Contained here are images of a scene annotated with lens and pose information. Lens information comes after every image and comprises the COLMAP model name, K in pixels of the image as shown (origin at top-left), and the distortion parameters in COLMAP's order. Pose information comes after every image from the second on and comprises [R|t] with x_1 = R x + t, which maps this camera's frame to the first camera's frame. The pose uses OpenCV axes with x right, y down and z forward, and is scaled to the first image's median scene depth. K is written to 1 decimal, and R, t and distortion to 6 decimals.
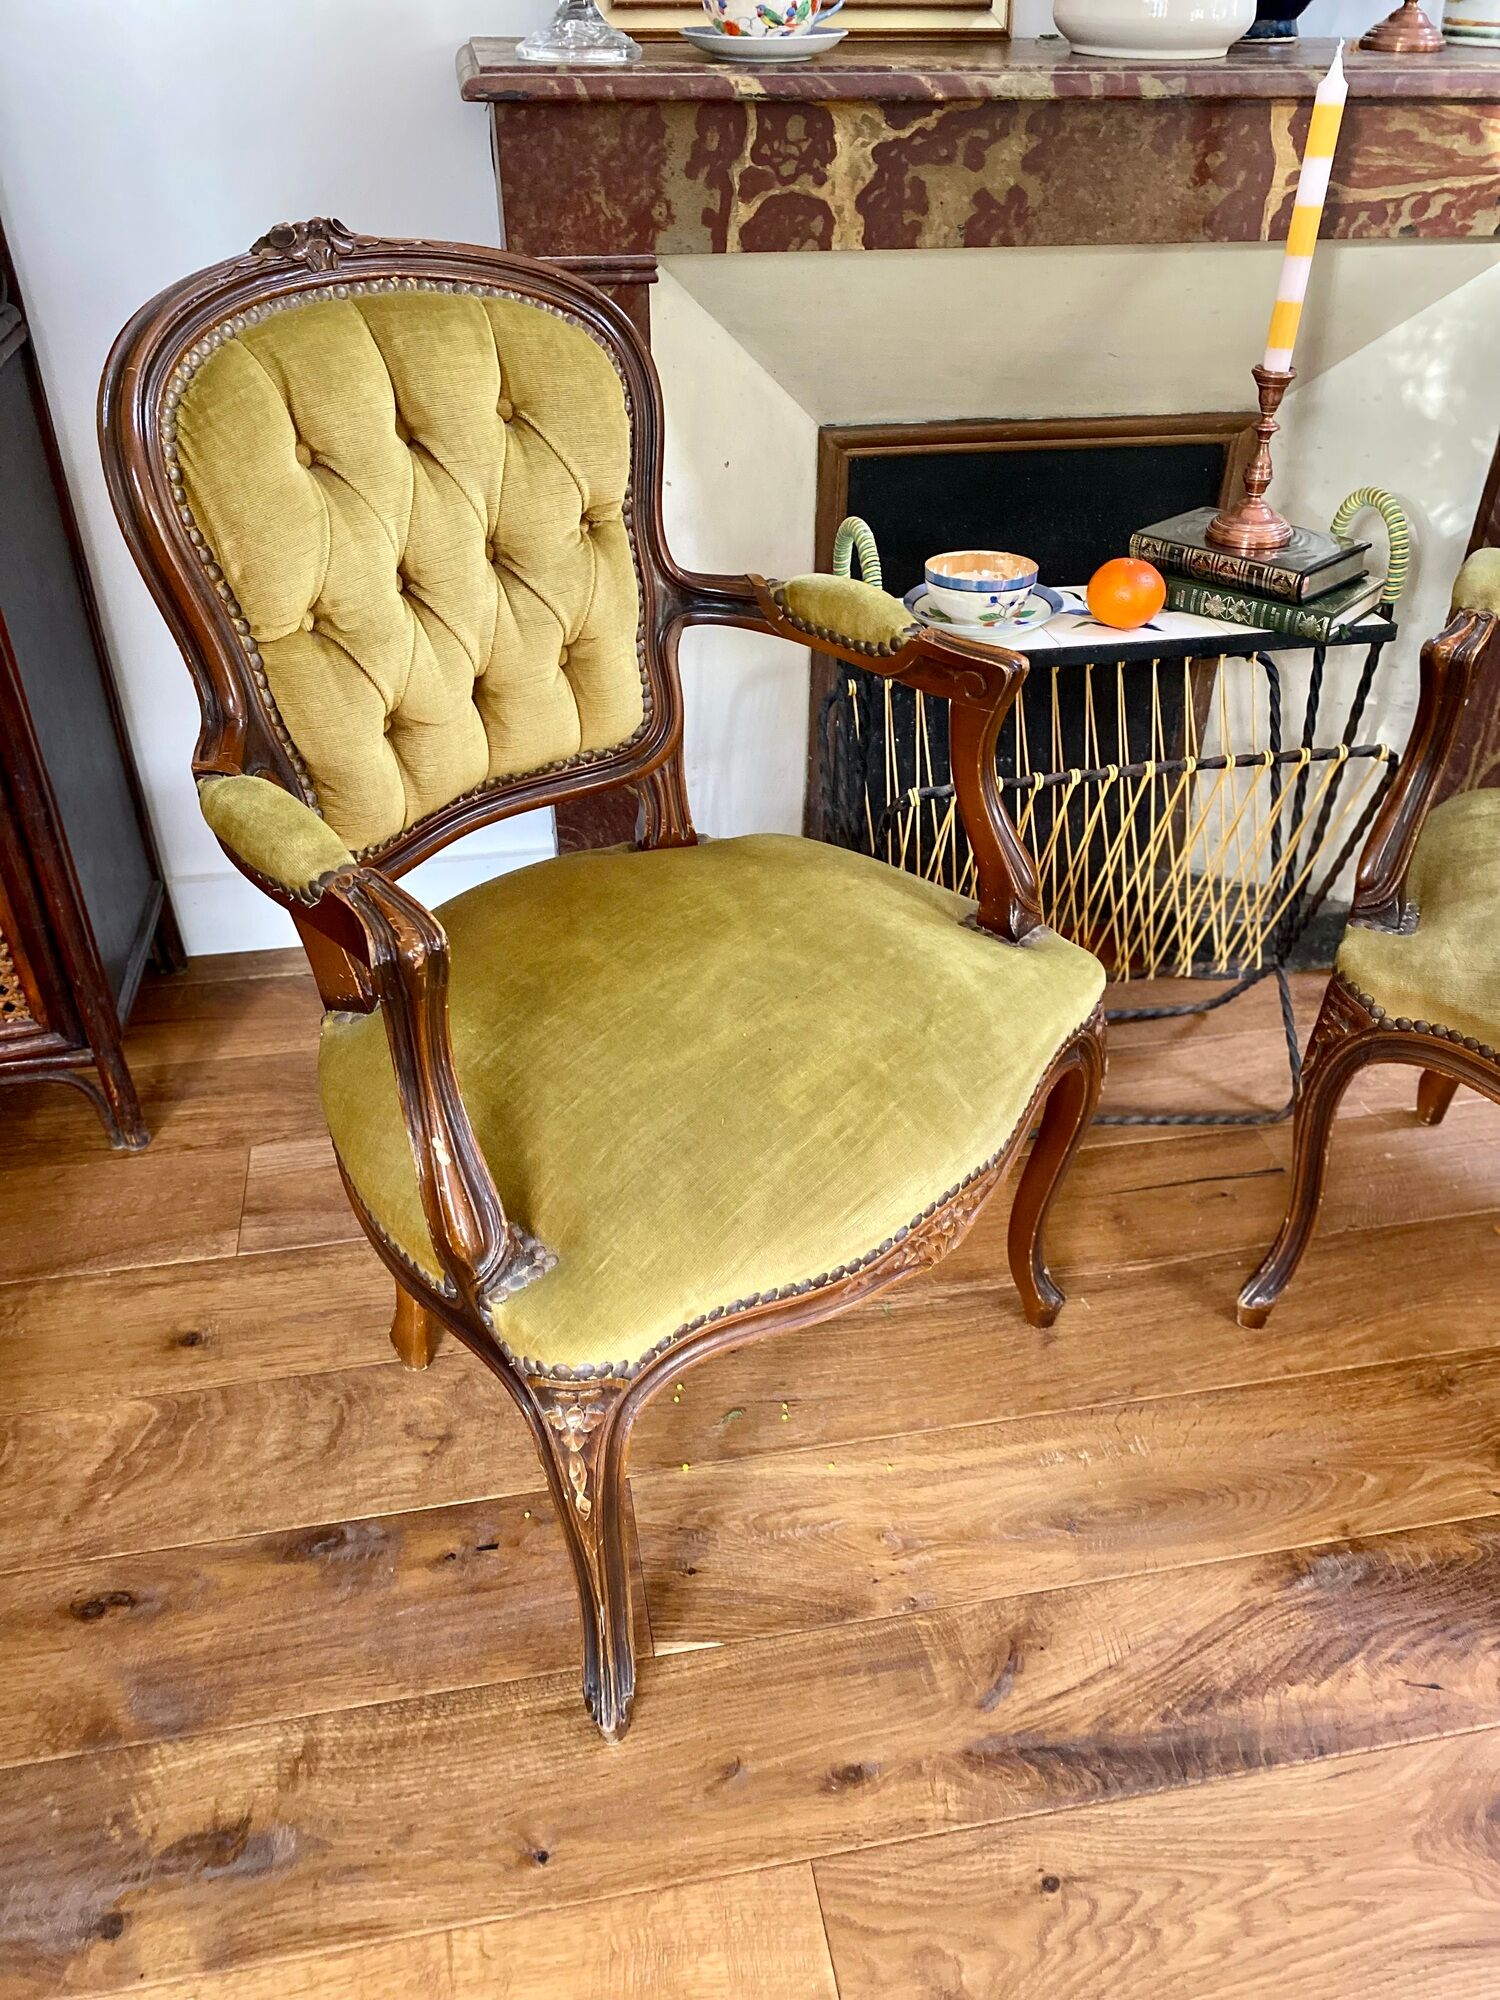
lens RADIAL K [[1536.0, 0, 772.6], [0, 1536.0, 989.7], [0, 0, 1]] dist [0.029027, -0.033106]
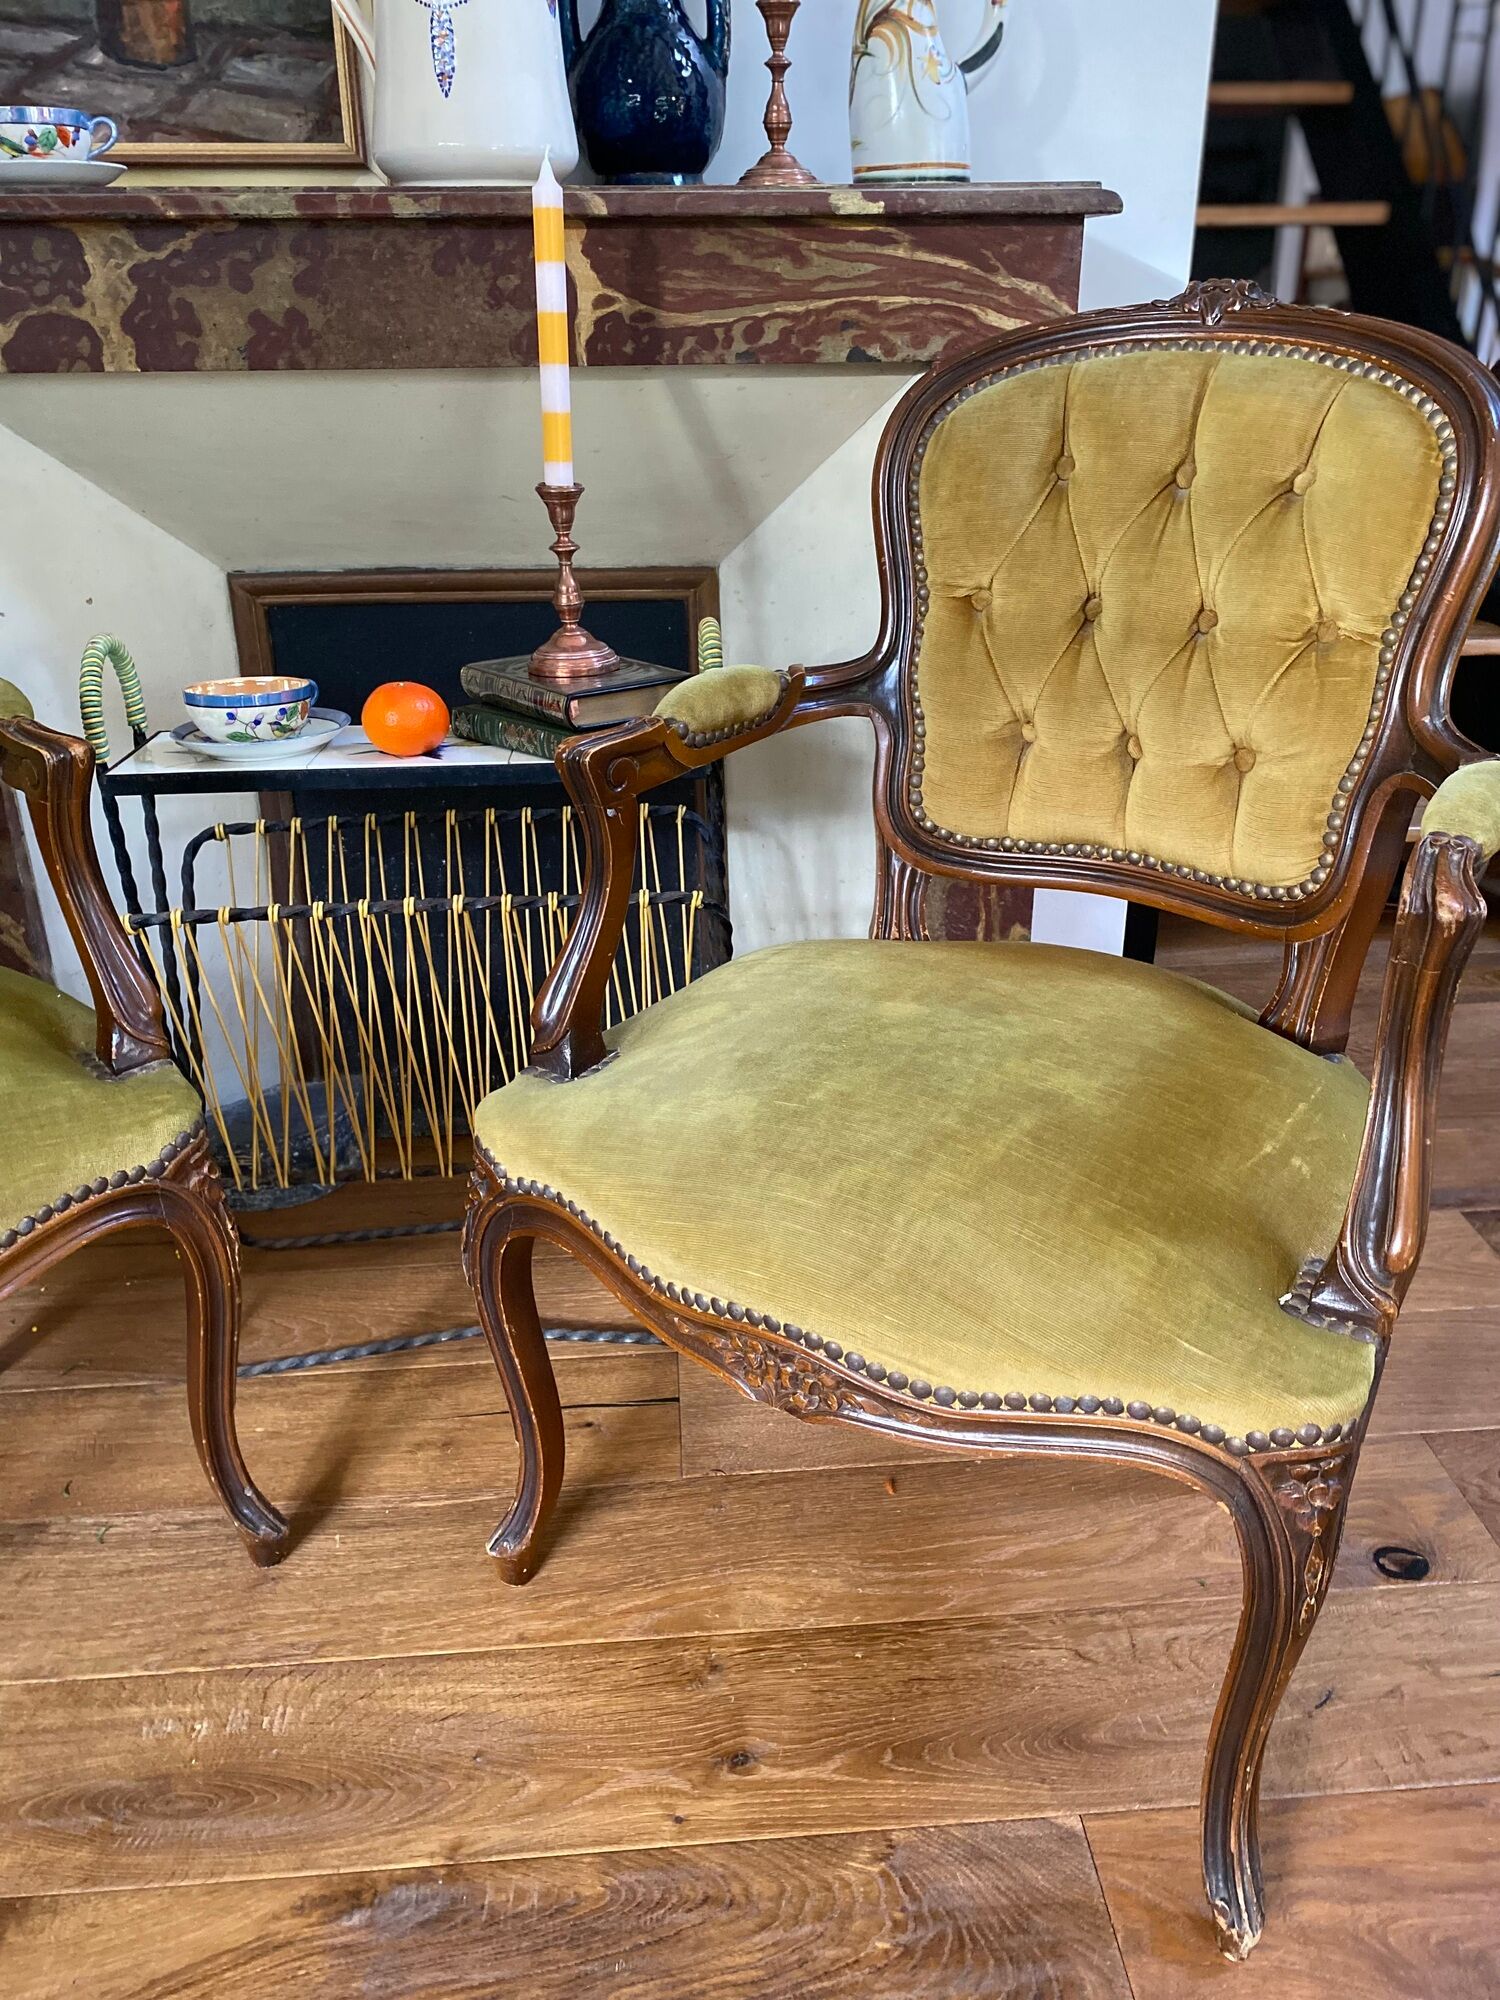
lens RADIAL K [[1536.0, 0, 774.3], [0, 1536.0, 978.6], [0, 0, 1]] dist [0.029027, -0.033106]
pose [[0.993378, 0.029206, -0.111114, 0.595576], [-0.049603, 0.981391, -0.185504, 0.056007], [0.103628, 0.189788, 0.976341, 0.175664]]
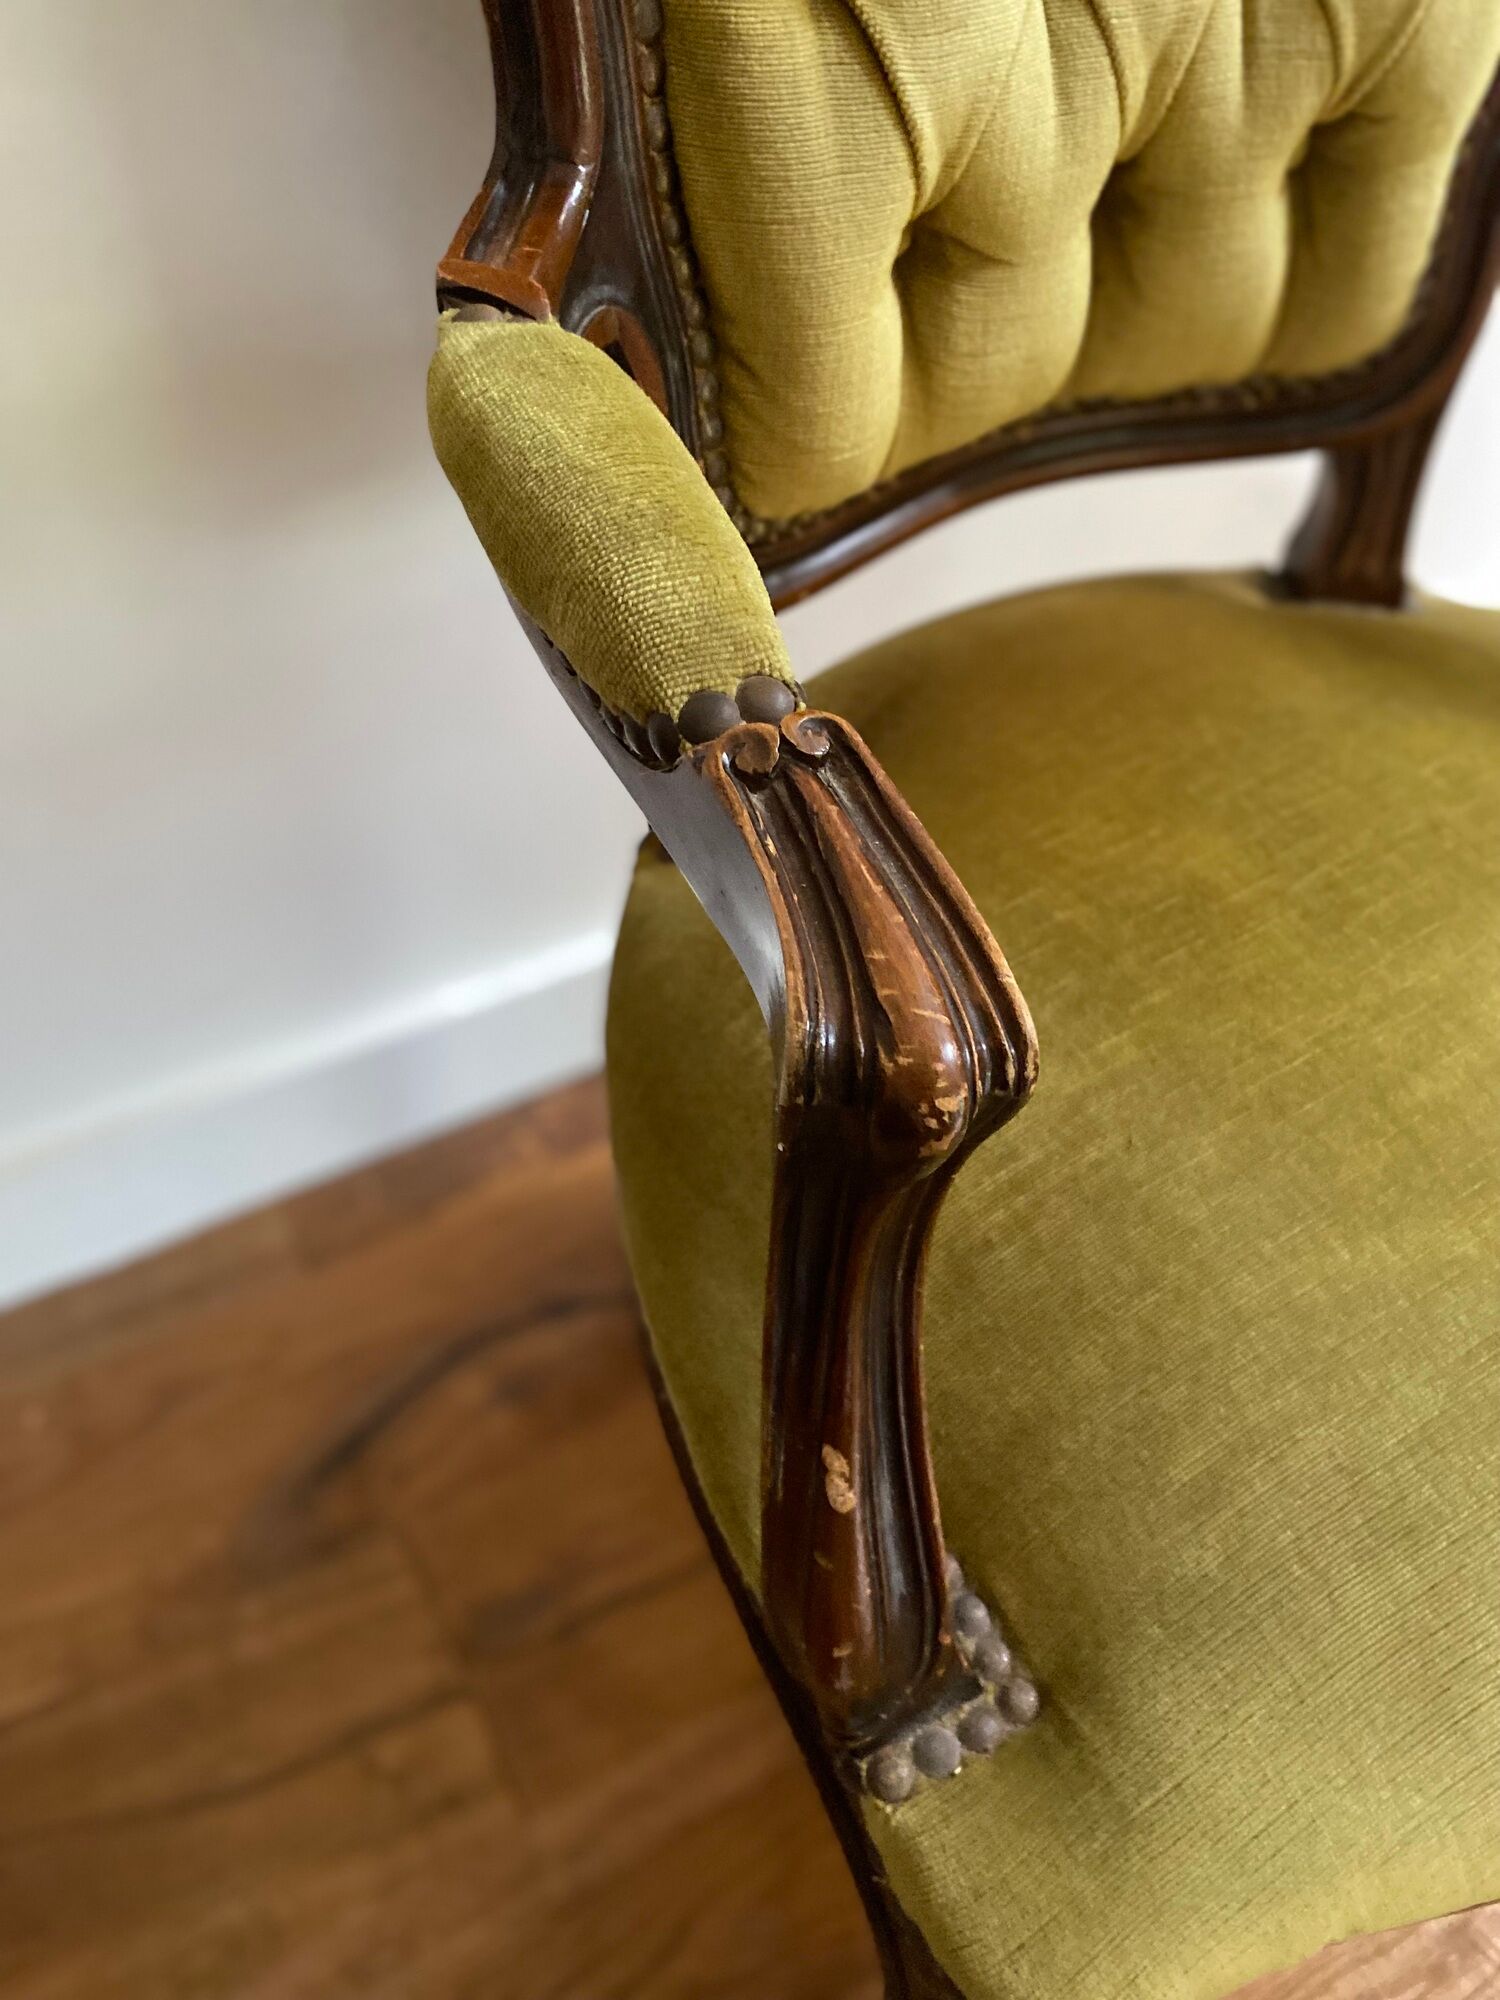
lens RADIAL K [[1574.2, 0, 731.8], [0, 1574.2, 1005.5], [0, 0, 1]] dist [-0.013642, -0.002958]
pose [[0.948837, 0.267243, -0.168193, -0.143256], [-0.212693, 0.934598, 0.285113, -0.075780], [0.233387, -0.234752, 0.943622, 0.453886]]
